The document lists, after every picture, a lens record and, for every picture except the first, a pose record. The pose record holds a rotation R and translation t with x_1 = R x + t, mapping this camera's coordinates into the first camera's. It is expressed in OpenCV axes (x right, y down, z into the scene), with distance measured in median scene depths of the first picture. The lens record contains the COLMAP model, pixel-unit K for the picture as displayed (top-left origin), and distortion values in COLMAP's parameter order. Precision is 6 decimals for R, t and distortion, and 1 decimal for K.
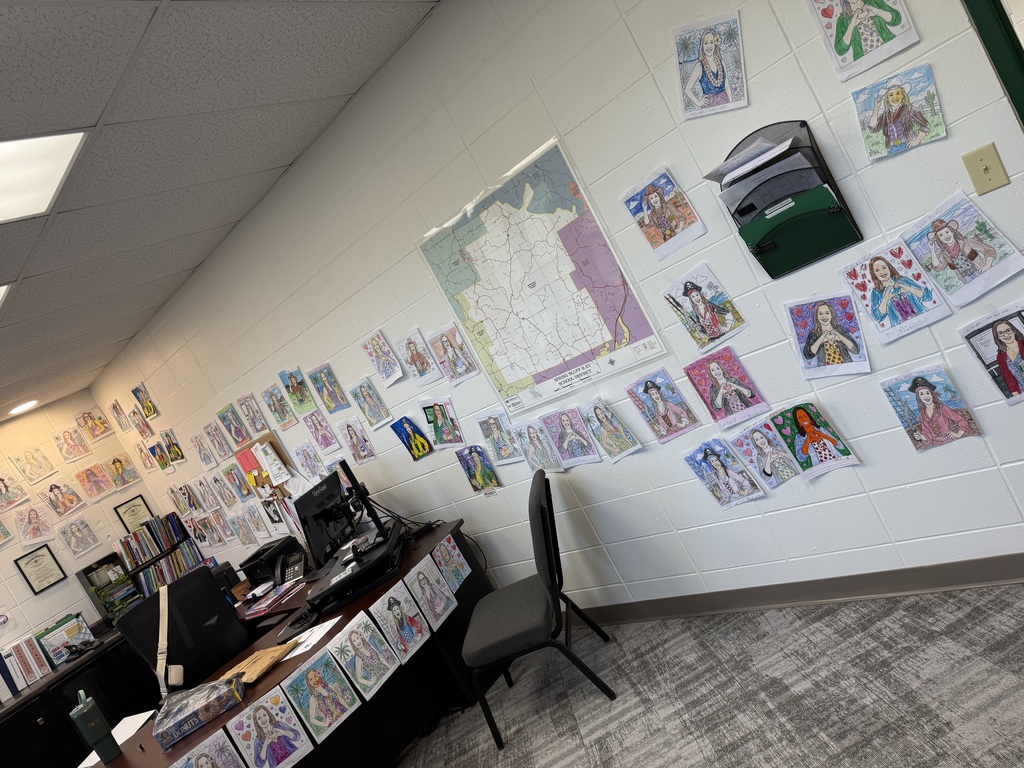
lens RADIAL K [[726.3, 0, 509.3], [0, 726.3, 381.5], [0, 0, 1]] dist [0.030424, -0.034307]
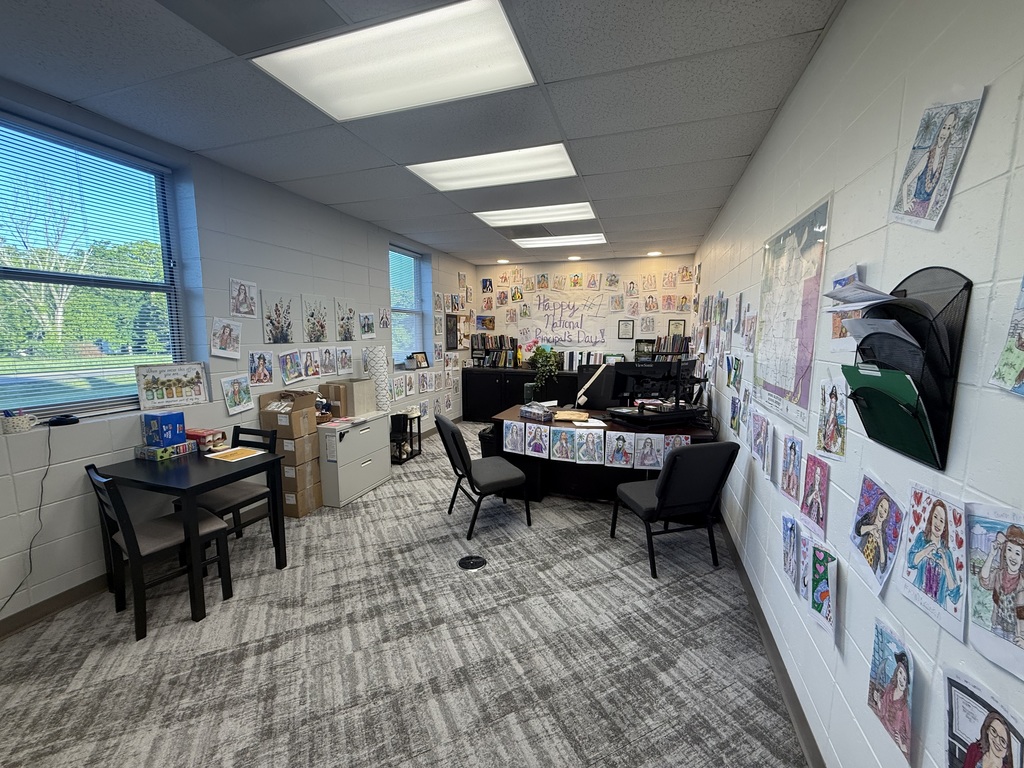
lens RADIAL K [[405.1, 0, 501.6], [0, 405.1, 383.9], [0, 0, 1]] dist [0.000020, -0.000020]
pose [[0.318679, 0.580237, -0.749513, 0.280422], [-0.257405, 0.814001, 0.520717, -0.169288], [0.912243, 0.026987, 0.408760, 0.210378]]
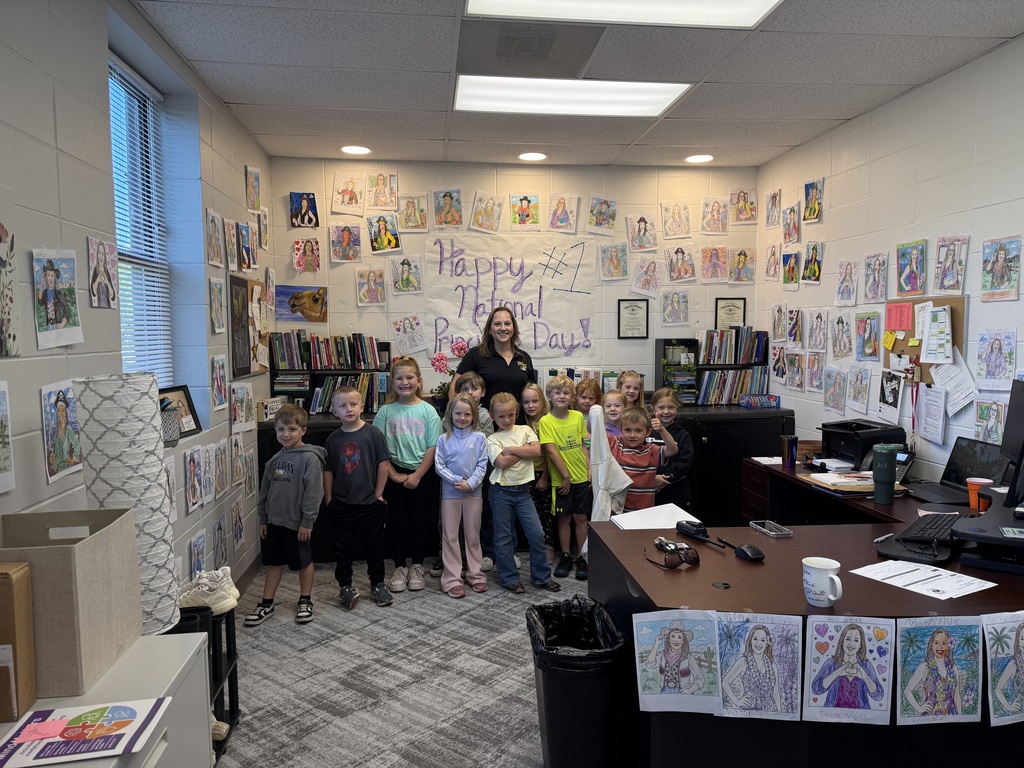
lens RADIAL K [[726.3, 0, 520.7], [0, 726.3, 383.5], [0, 0, 1]] dist [0.030424, -0.034307]
pose [[0.652946, 0.515631, -0.554785, -0.162040], [-0.404973, 0.856661, 0.319575, 0.088703], [0.640045, 0.016008, 0.768170, 0.148422]]
